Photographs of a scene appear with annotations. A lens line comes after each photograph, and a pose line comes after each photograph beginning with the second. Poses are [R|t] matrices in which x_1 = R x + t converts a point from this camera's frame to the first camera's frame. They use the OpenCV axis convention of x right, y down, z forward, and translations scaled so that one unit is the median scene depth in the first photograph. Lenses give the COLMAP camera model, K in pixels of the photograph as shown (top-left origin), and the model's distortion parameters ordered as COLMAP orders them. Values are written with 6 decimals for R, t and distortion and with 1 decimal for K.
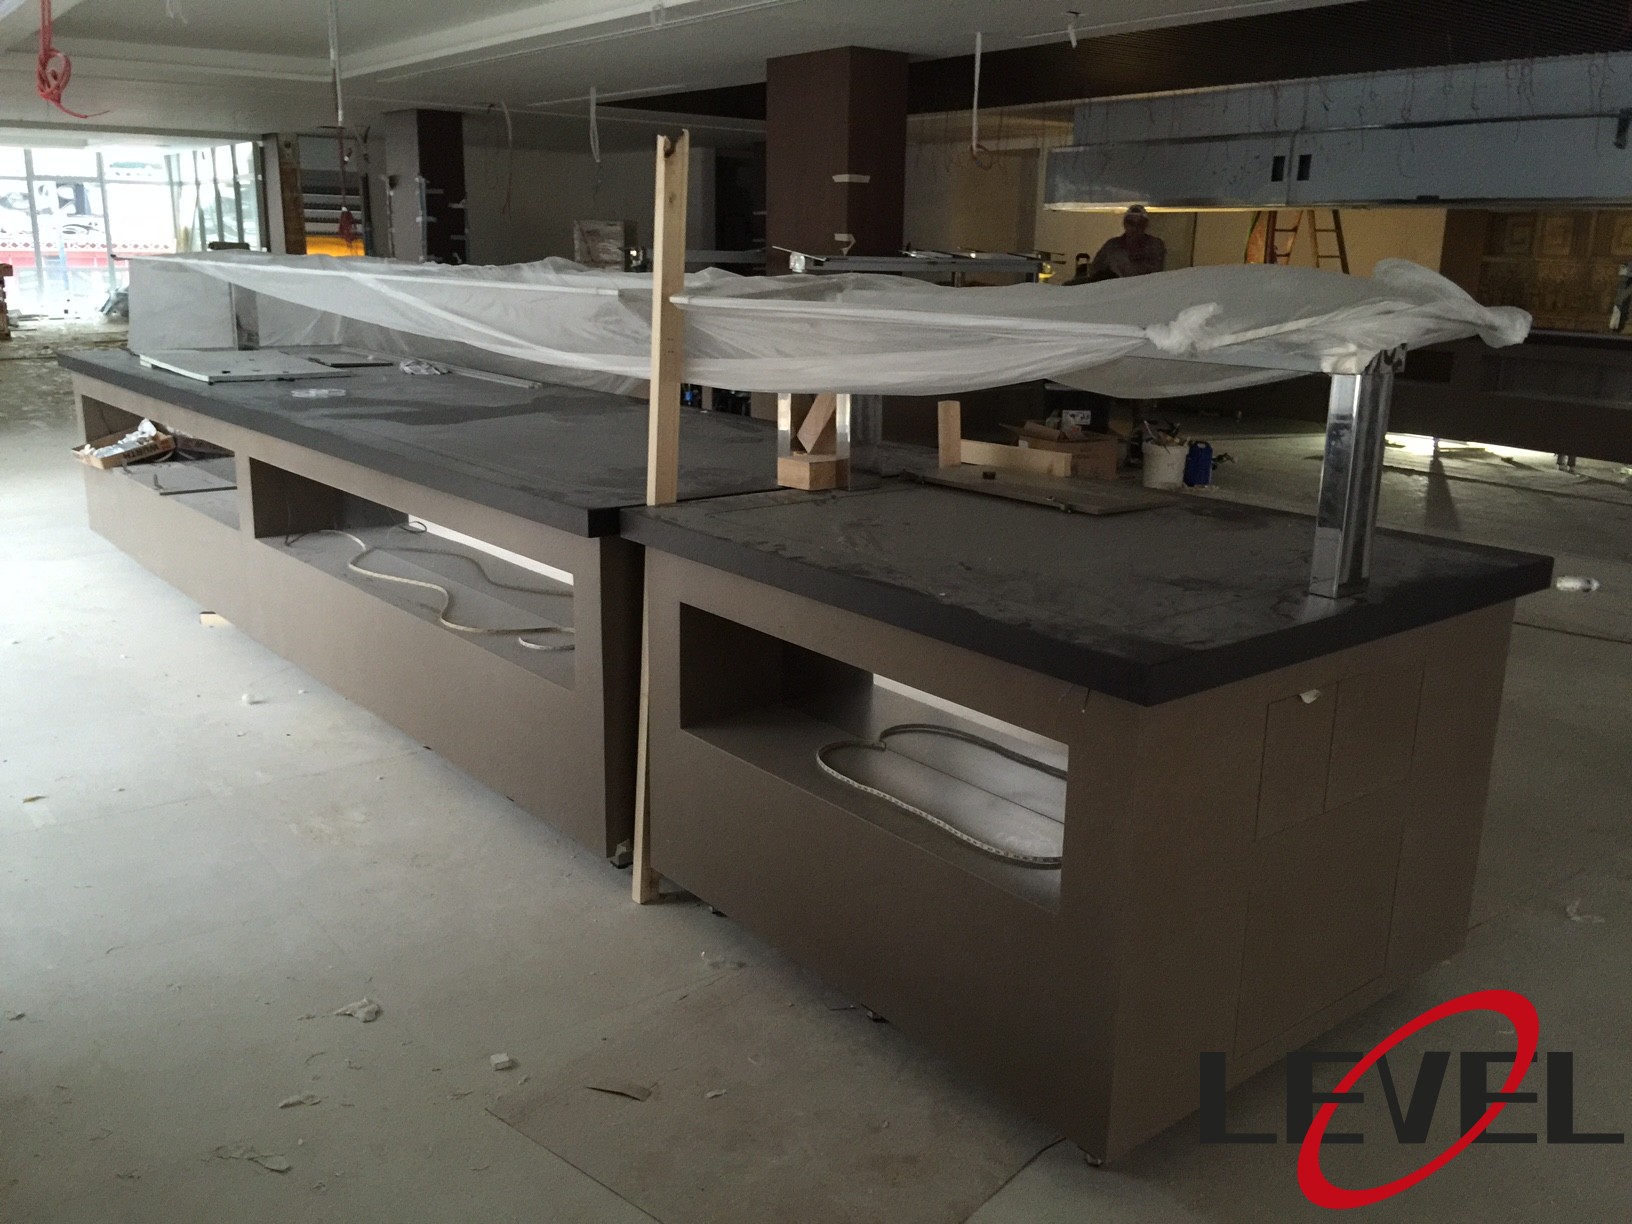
lens RADIAL K [[1386.6, 0, 817.1], [0, 1386.6, 610.4], [0, 0, 1]] dist [-0.043568, -0.026179]
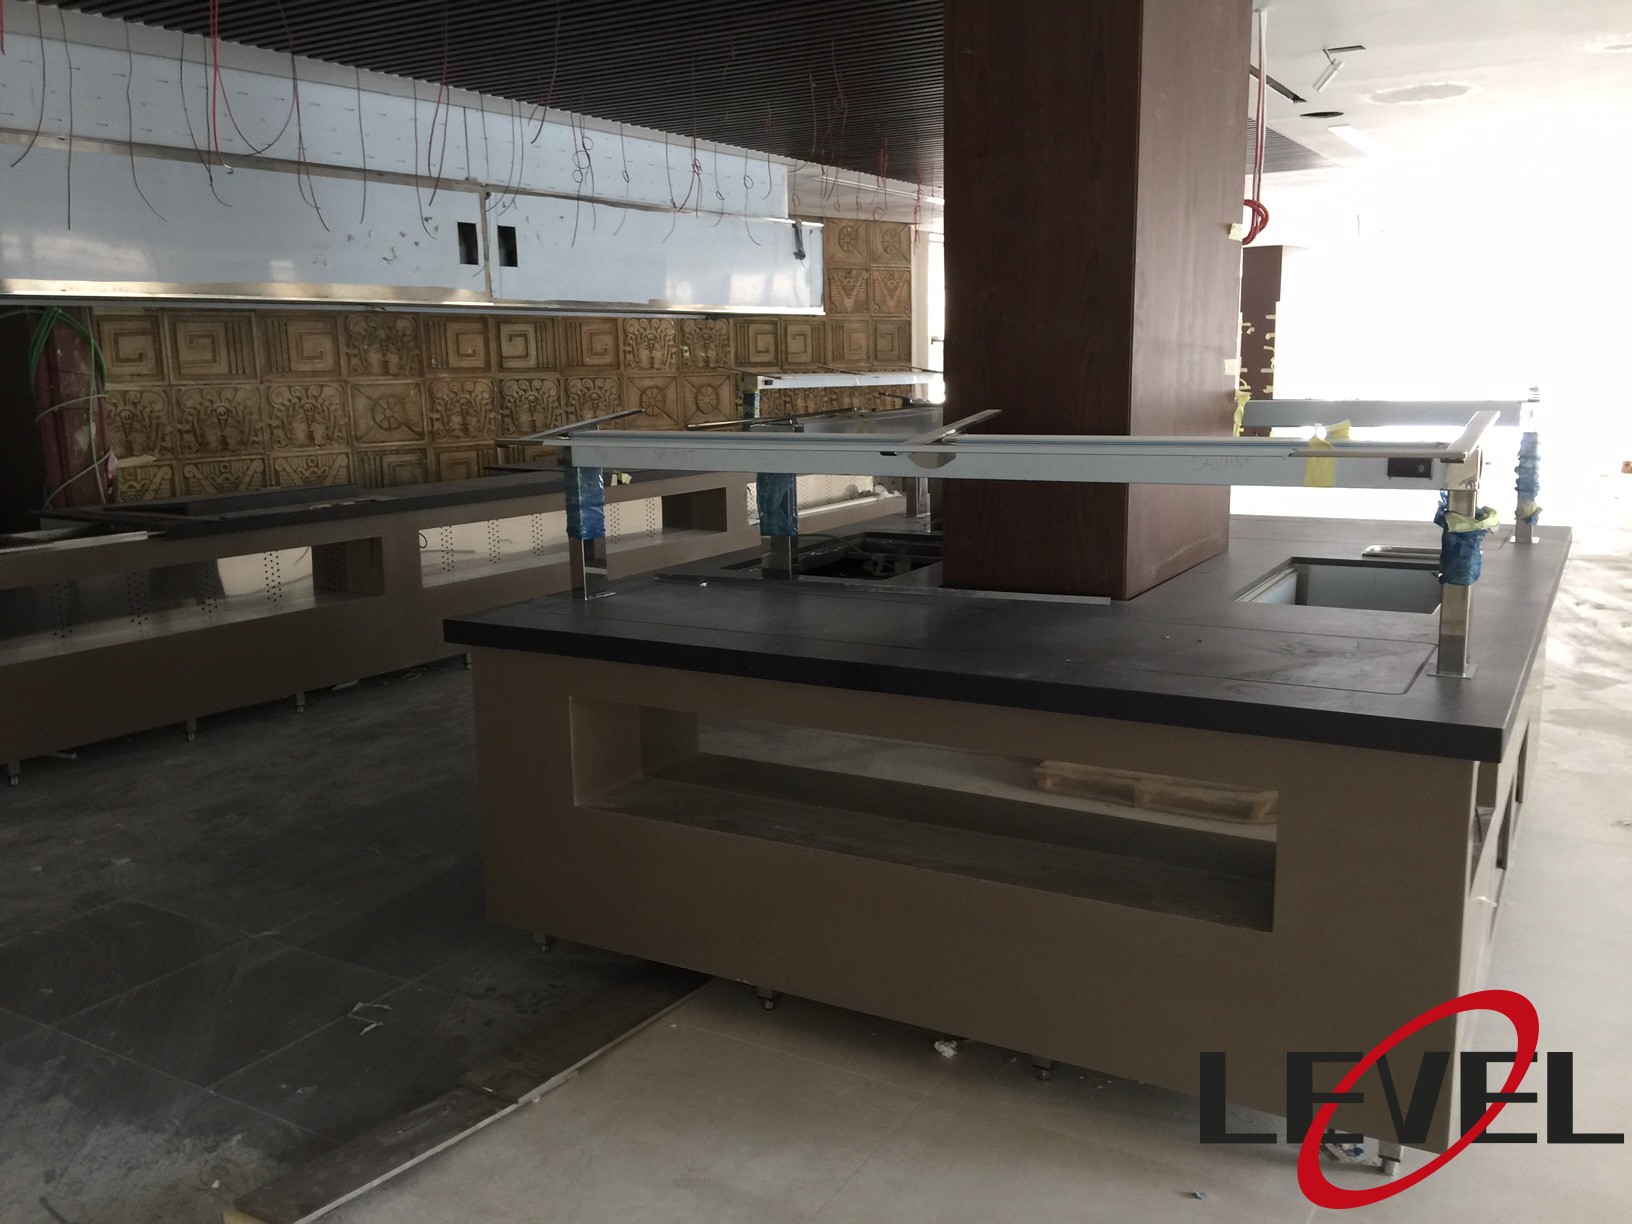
lens RADIAL K [[1386.6, 0, 818.7], [0, 1386.6, 610.8], [0, 0, 1]] dist [-0.043568, -0.026179]
pose [[-0.369630, -0.174660, 0.912616, -0.293498], [0.239577, 0.931051, 0.275222, -0.301381], [-0.897762, 0.320372, -0.302299, 1.093919]]
